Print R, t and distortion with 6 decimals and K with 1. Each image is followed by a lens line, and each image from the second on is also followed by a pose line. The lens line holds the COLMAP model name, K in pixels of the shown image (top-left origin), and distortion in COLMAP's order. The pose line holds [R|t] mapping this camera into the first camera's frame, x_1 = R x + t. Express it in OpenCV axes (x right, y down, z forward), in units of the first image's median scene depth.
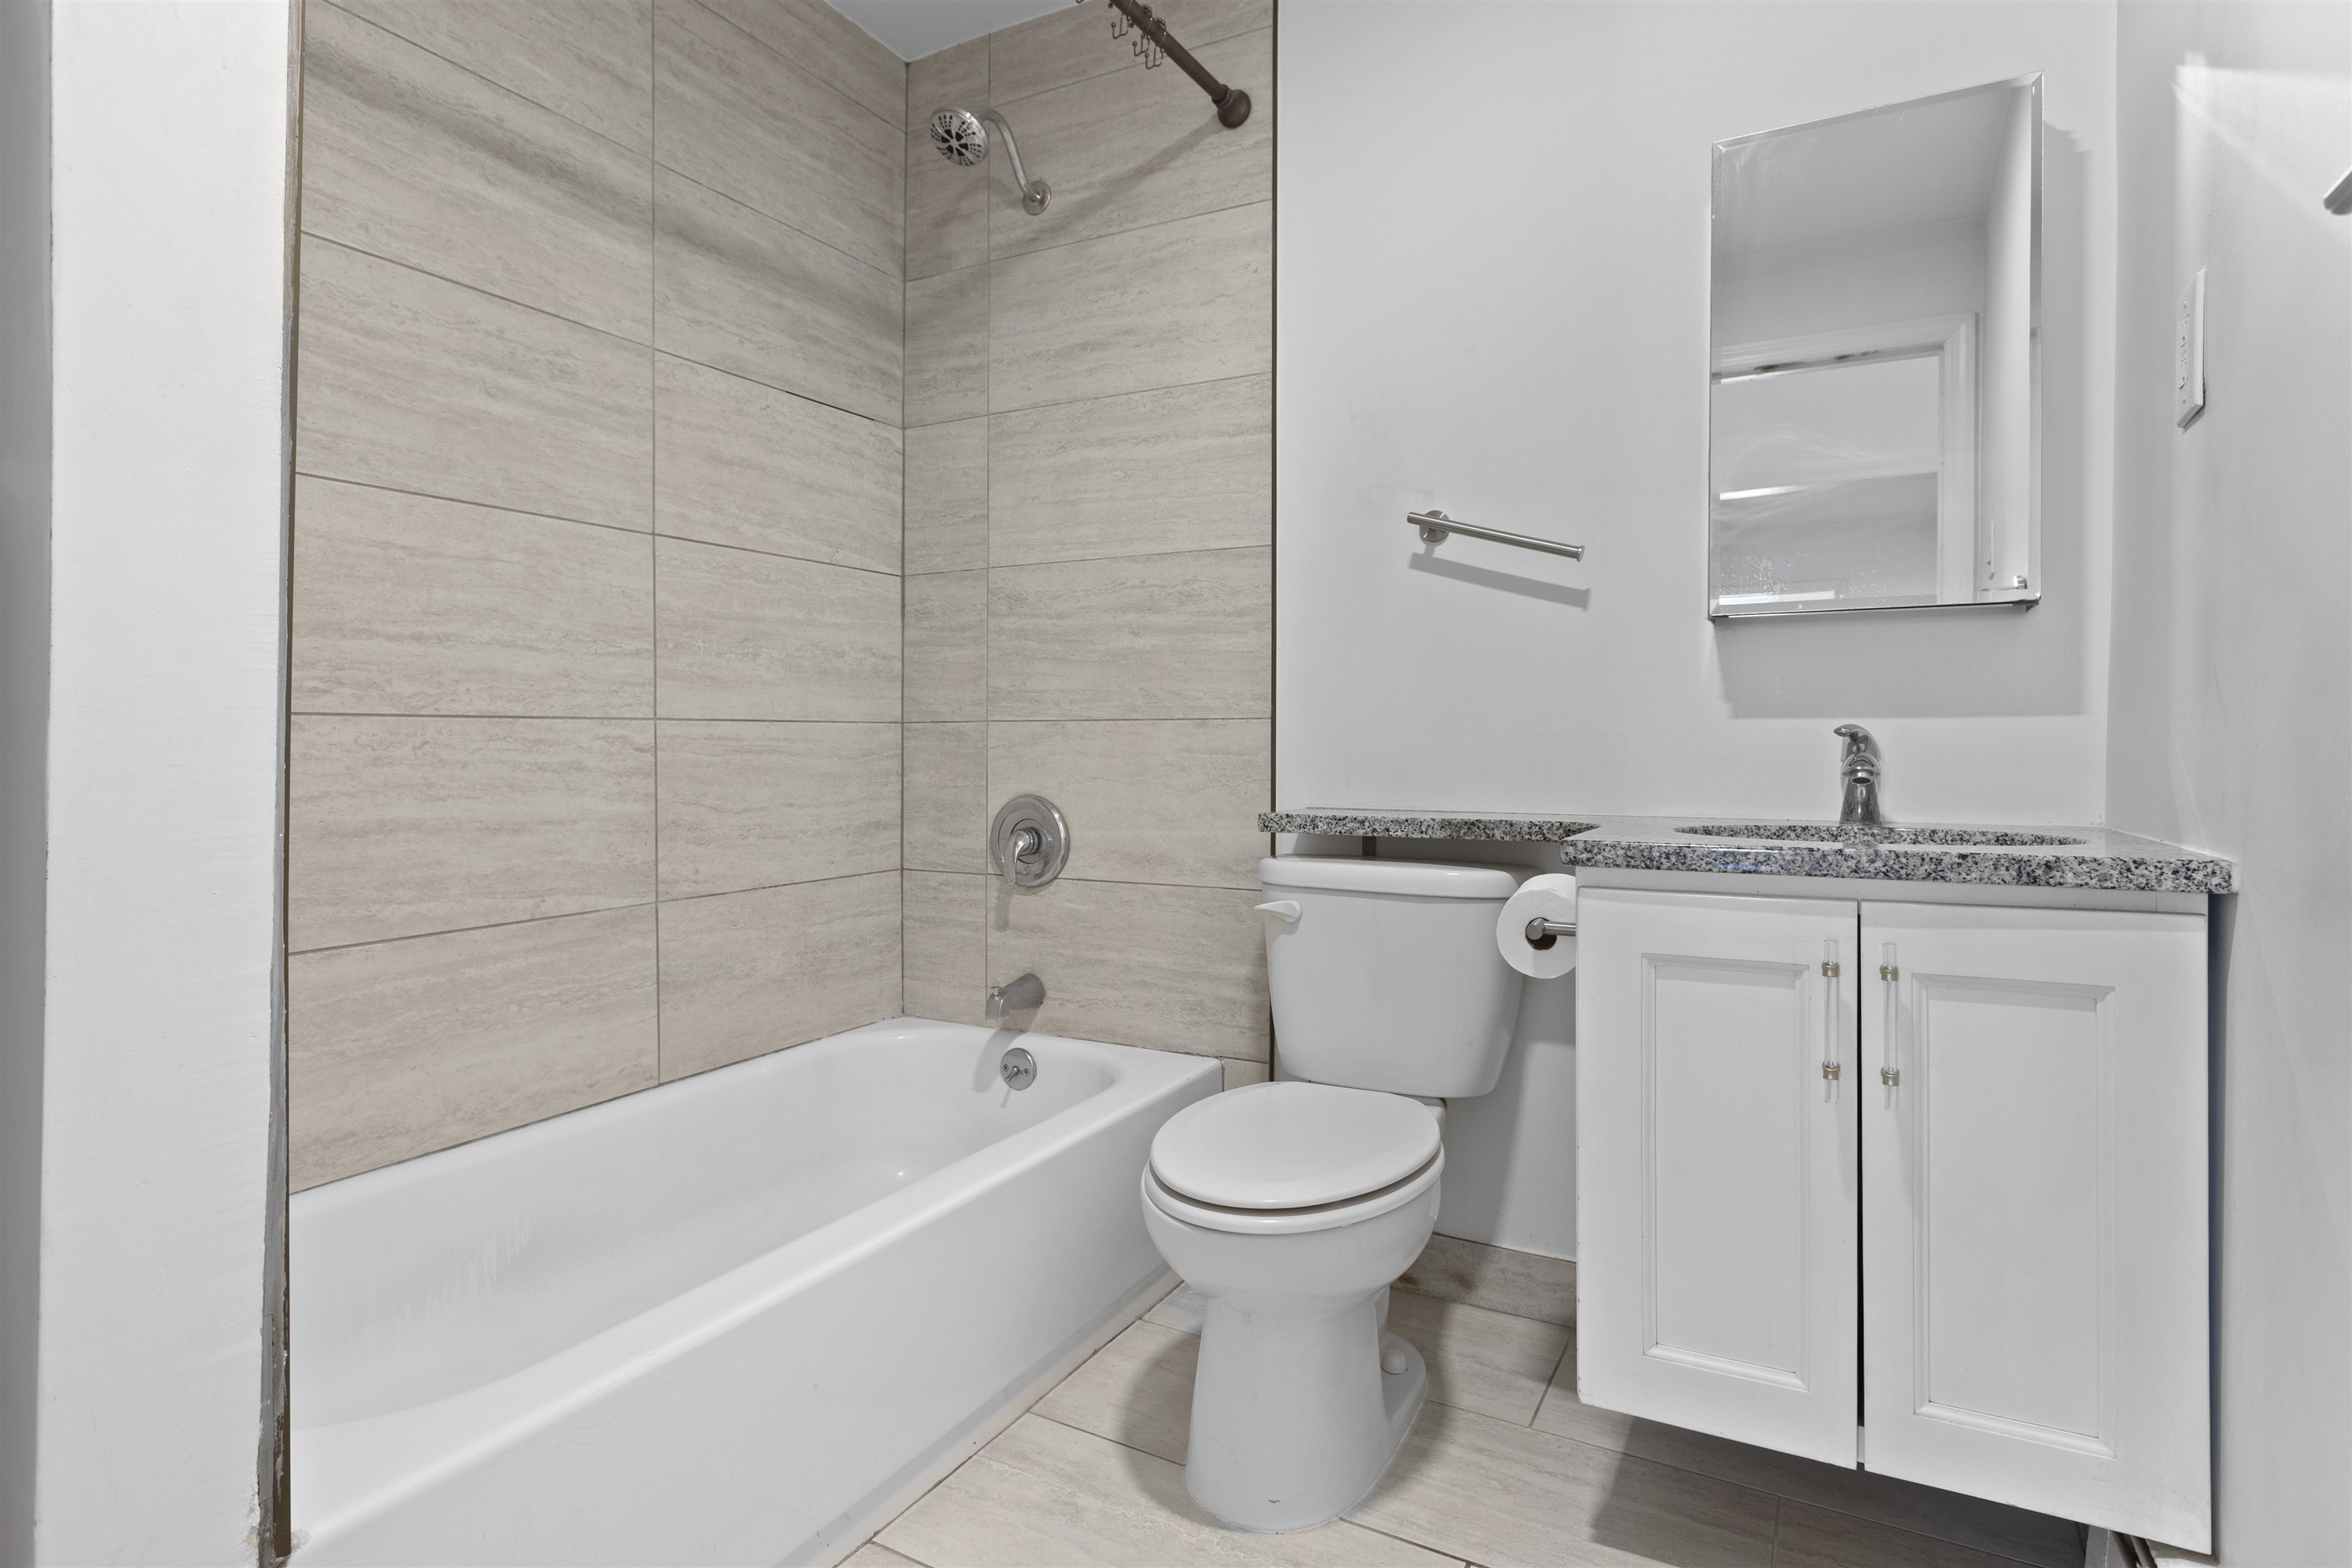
lens RADIAL K [[1228.4, 0, 1173.8], [0, 1228.4, 749.1], [0, 0, 1]] dist [-0.003611, -0.000668]
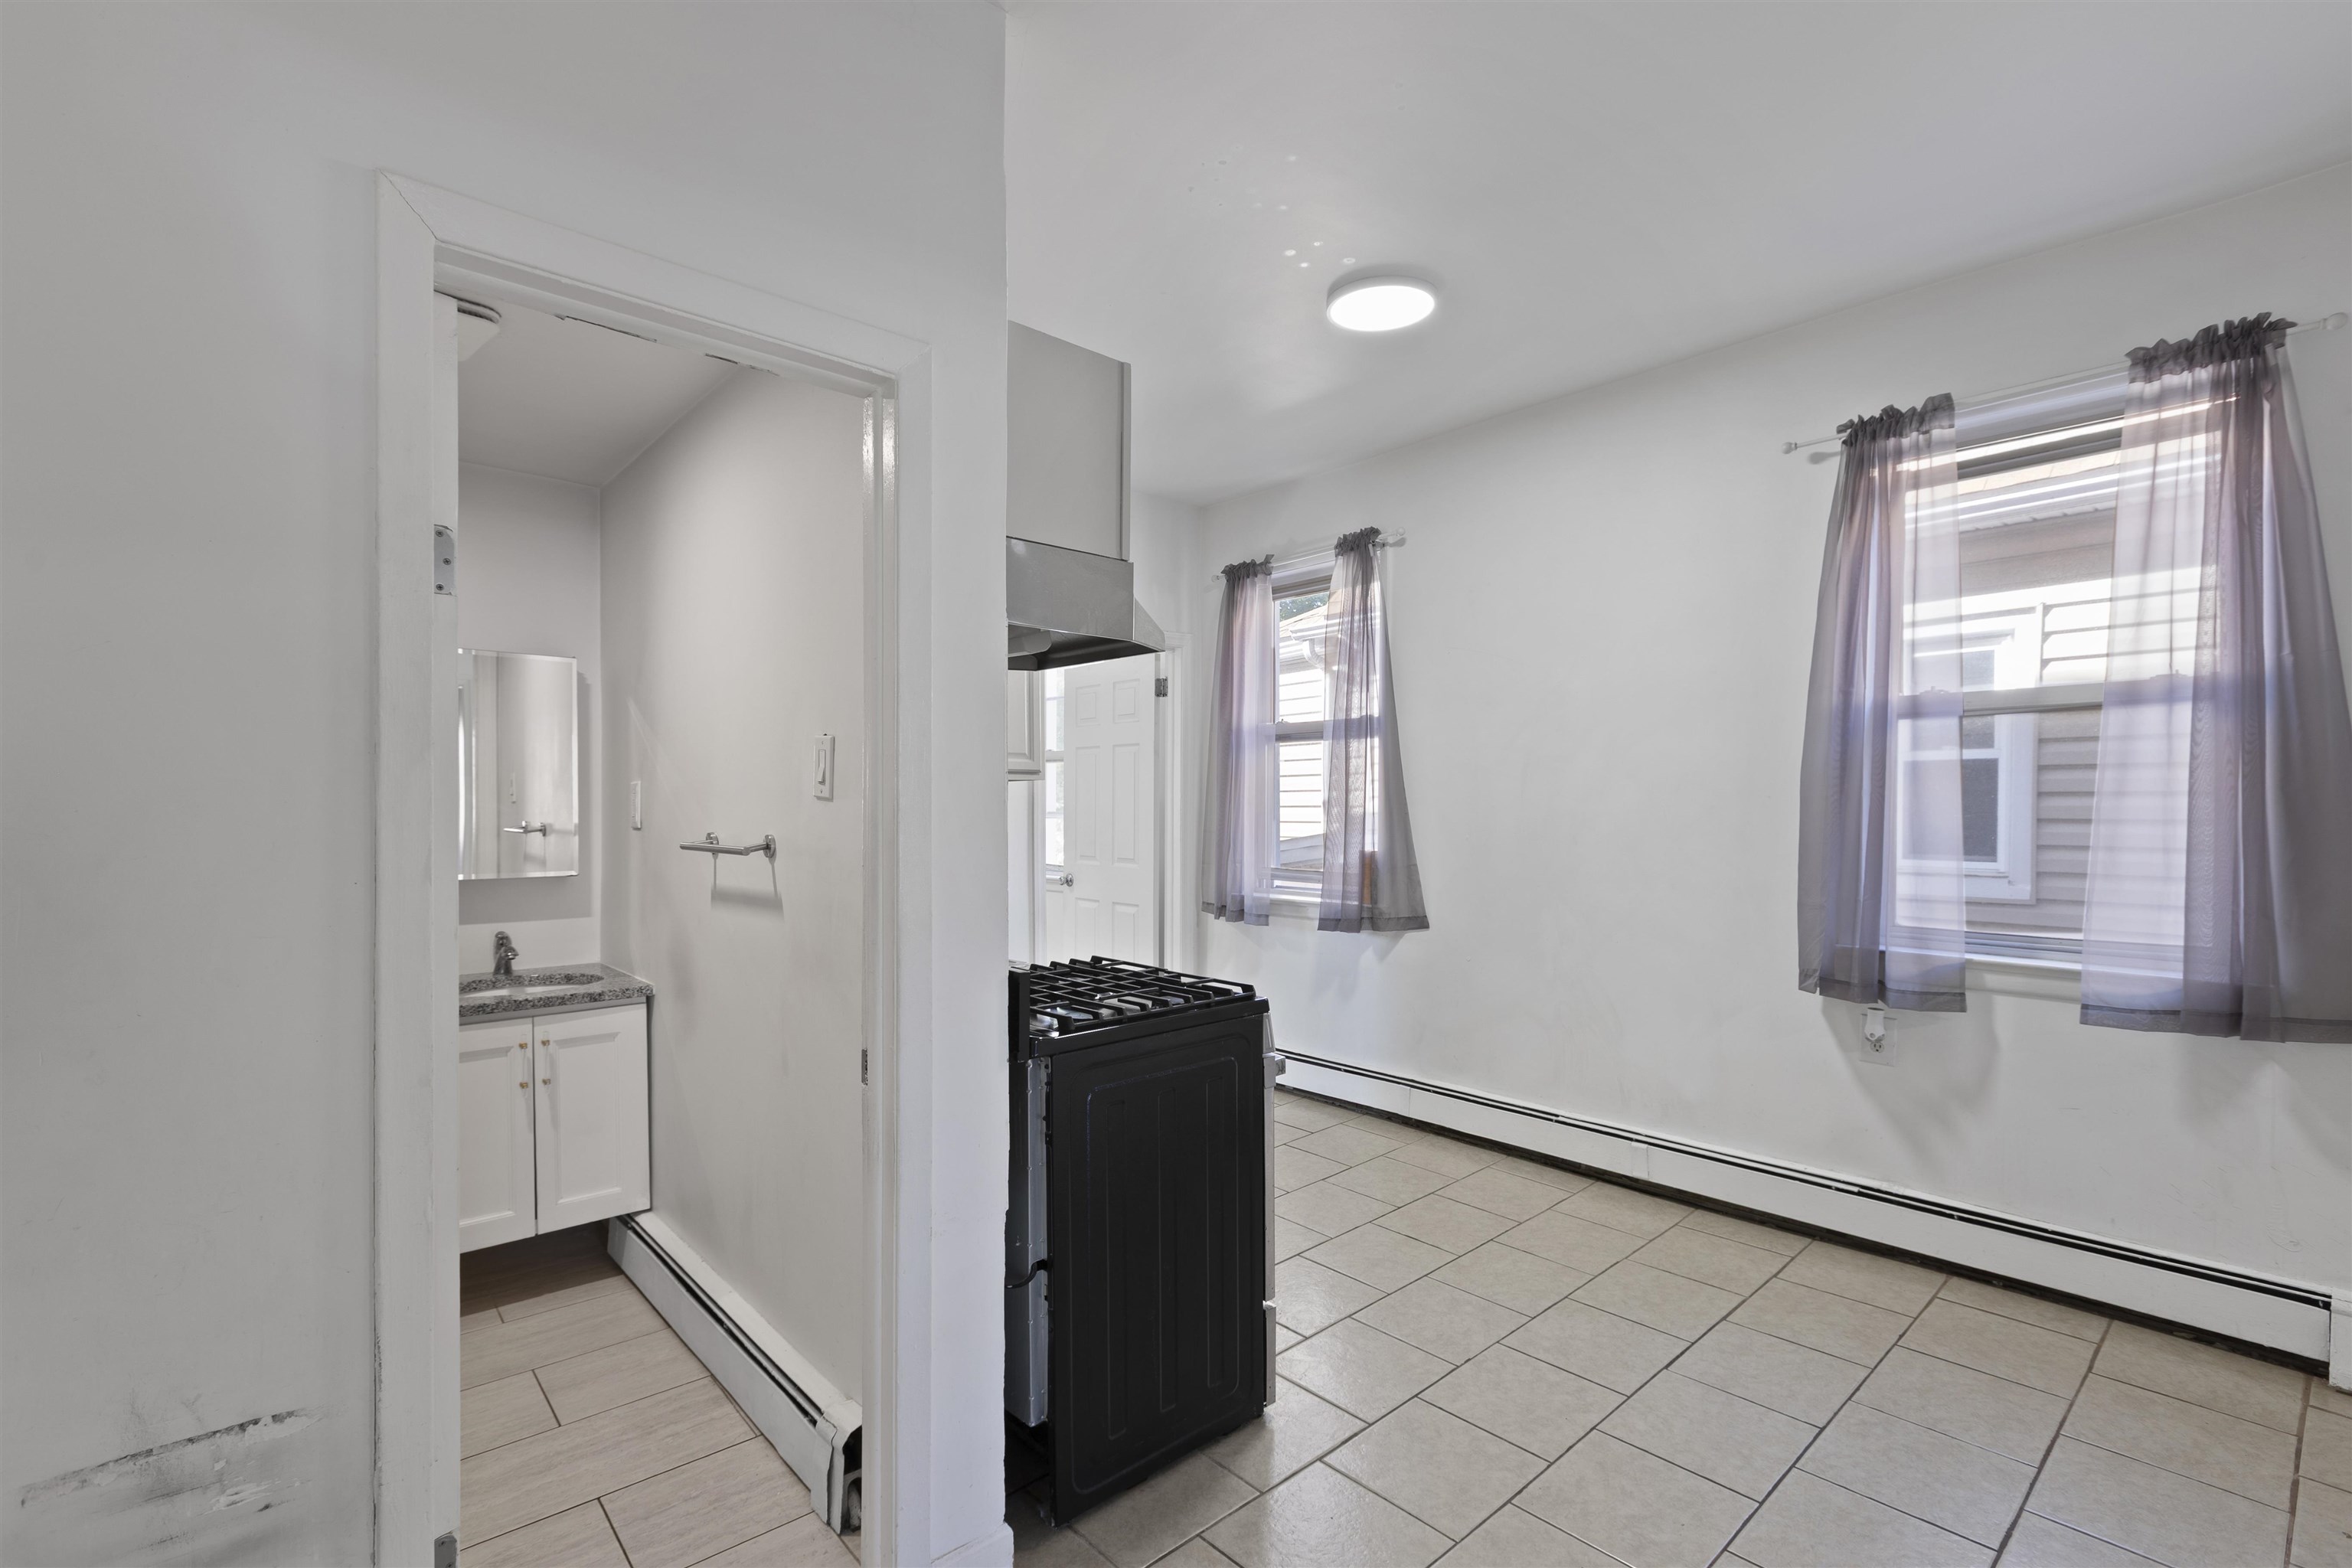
lens RADIAL K [[1051.1, 0, 1178.1], [0, 1051.1, 829.1], [0, 0, 1]] dist [-0.001445, -0.000122]
pose [[0.341915, -0.023971, 0.939425, -1.056906], [0.002507, 0.999694, 0.024596, -0.327004], [-0.939727, -0.006054, 0.341871, -1.045097]]
